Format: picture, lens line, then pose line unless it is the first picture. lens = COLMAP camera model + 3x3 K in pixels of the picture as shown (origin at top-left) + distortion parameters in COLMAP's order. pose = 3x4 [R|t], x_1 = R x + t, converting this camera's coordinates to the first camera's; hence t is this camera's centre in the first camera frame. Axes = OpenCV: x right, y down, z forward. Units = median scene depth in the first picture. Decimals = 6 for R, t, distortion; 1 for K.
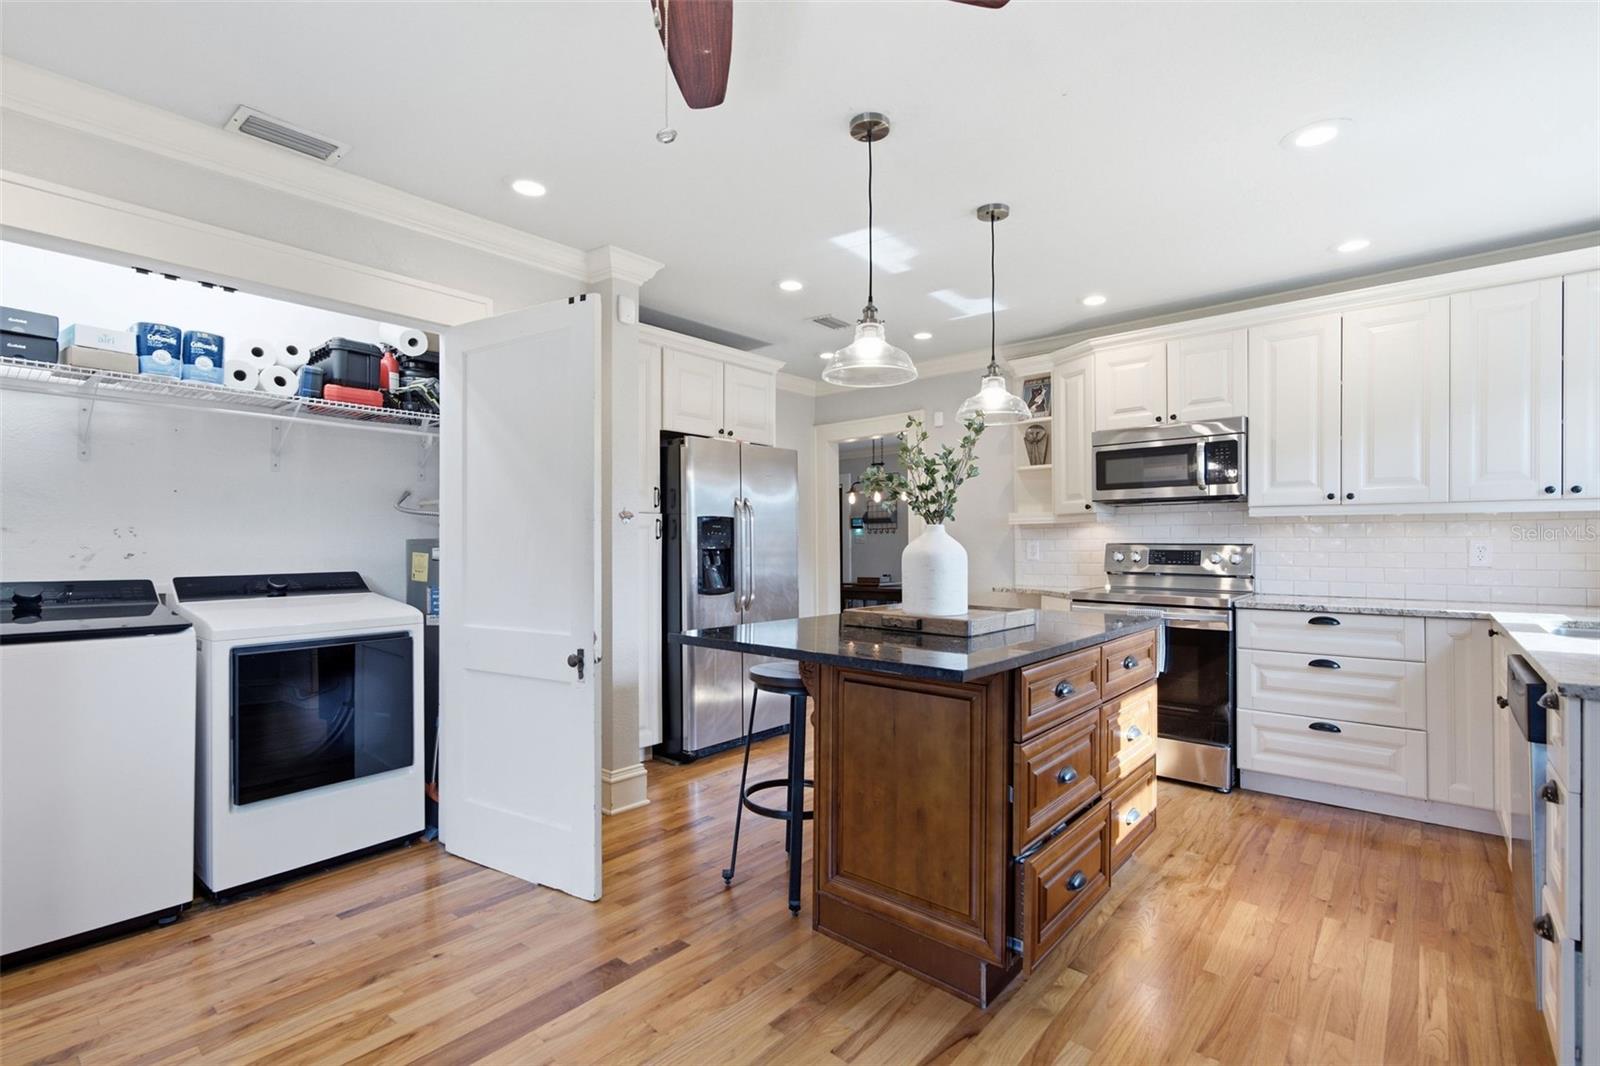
lens RADIAL K [[731.5, 0, 783.2], [0, 731.5, 542.0], [0, 0, 1]] dist [-0.006251, 0.001592]
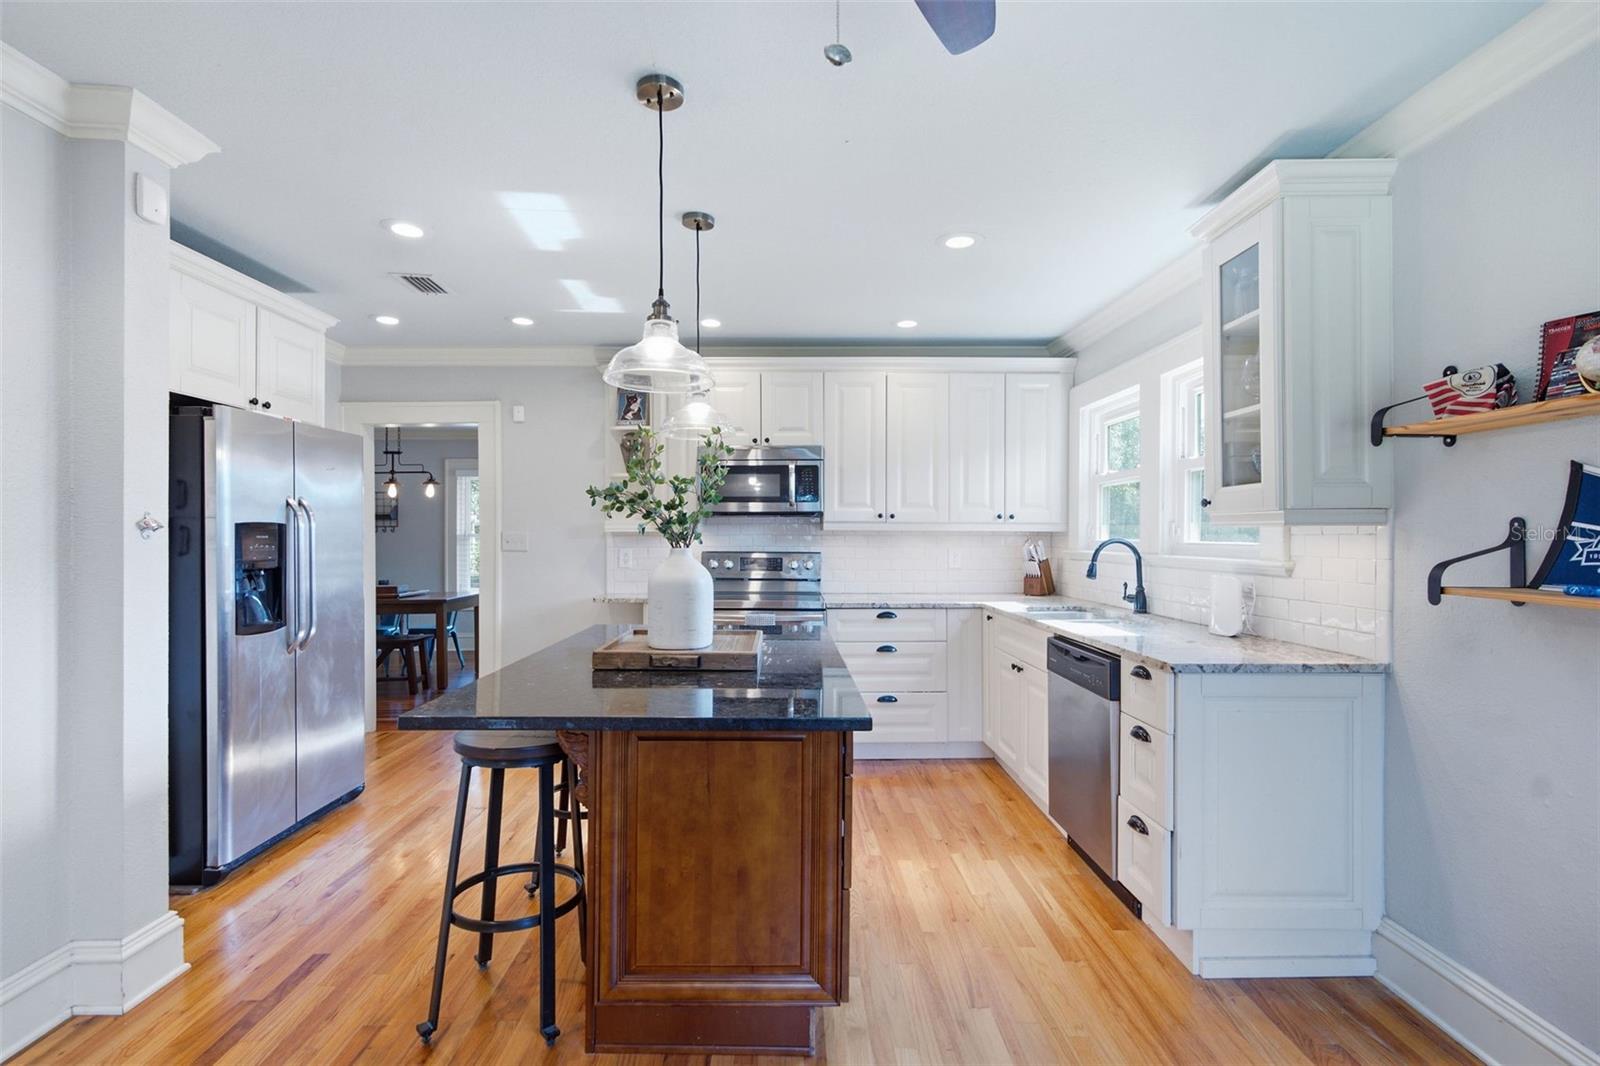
lens RADIAL K [[731.5, 0, 788.1], [0, 731.5, 531.5], [0, 0, 1]] dist [-0.006251, 0.001592]
pose [[0.744144, 0.004511, 0.668004, -0.220949], [-0.002466, 0.999989, -0.004006, -0.029742], [-0.668014, 0.001334, 0.744147, 0.163056]]
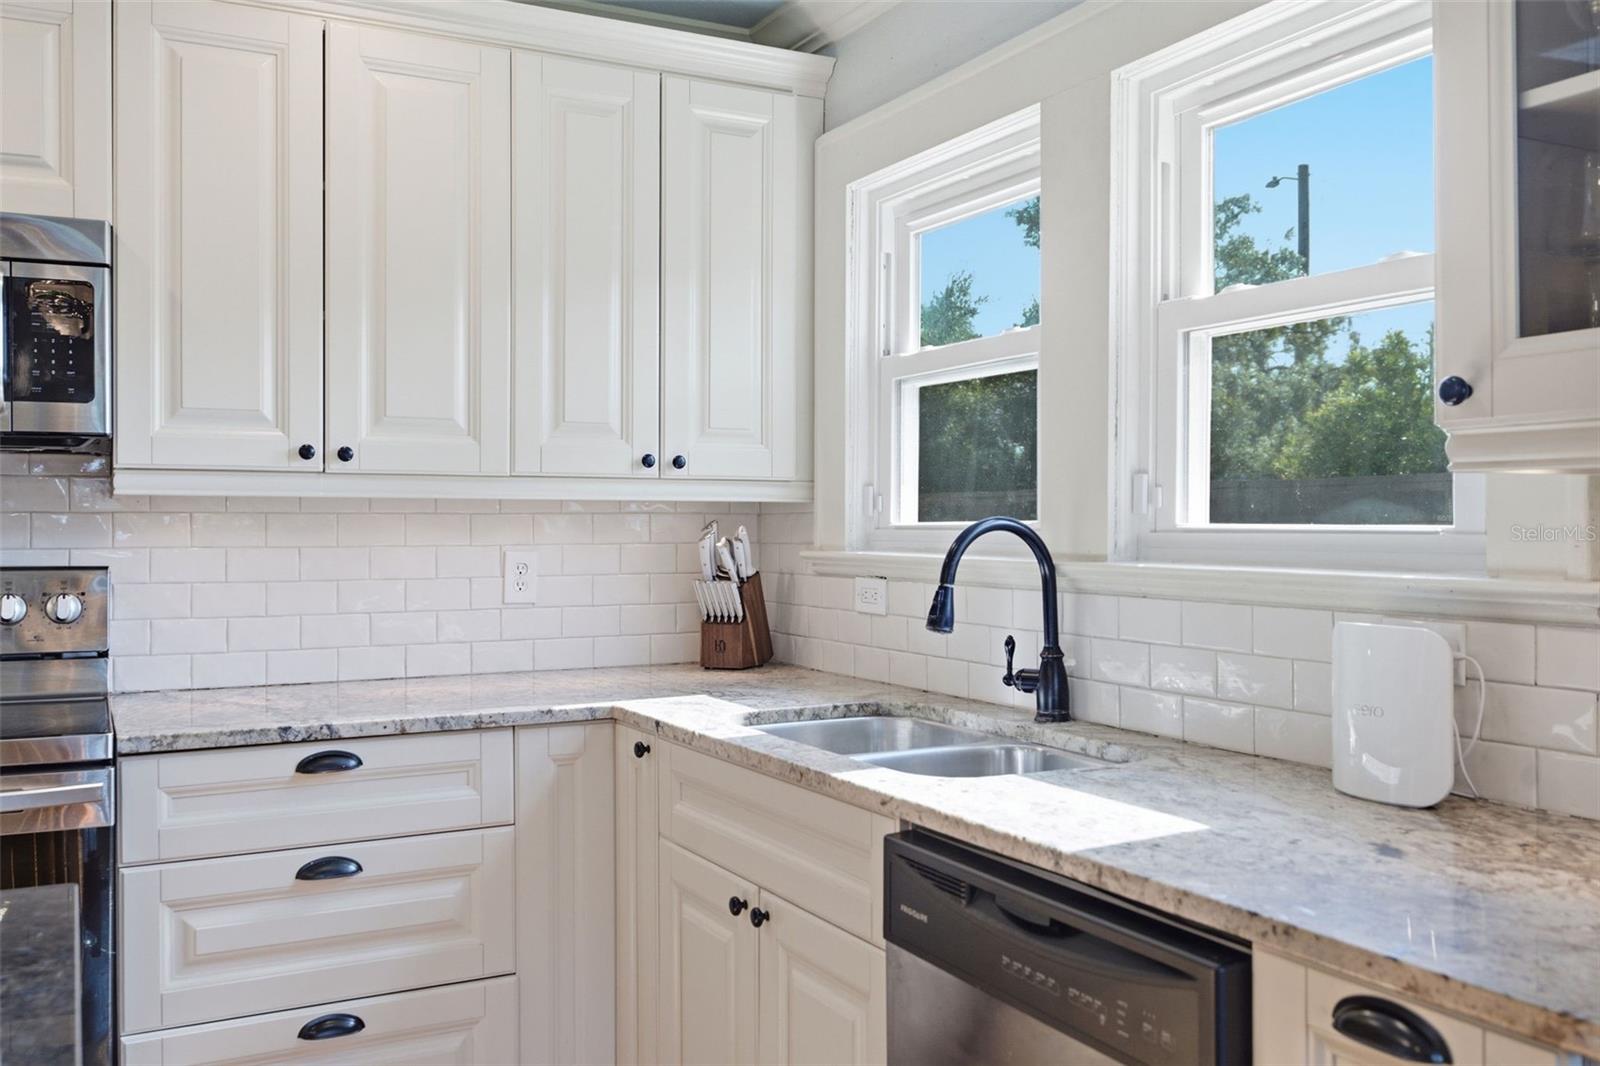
lens RADIAL K [[1387.4, 0, 795.7], [0, 1387.4, 526.3], [0, 0, 1]] dist [0.005506, -0.021088]
pose [[0.359532, -0.003733, 0.933125, 0.115117], [0.000004, 0.999992, 0.003999, -0.023501], [-0.933133, -0.001434, 0.359529, 0.461941]]
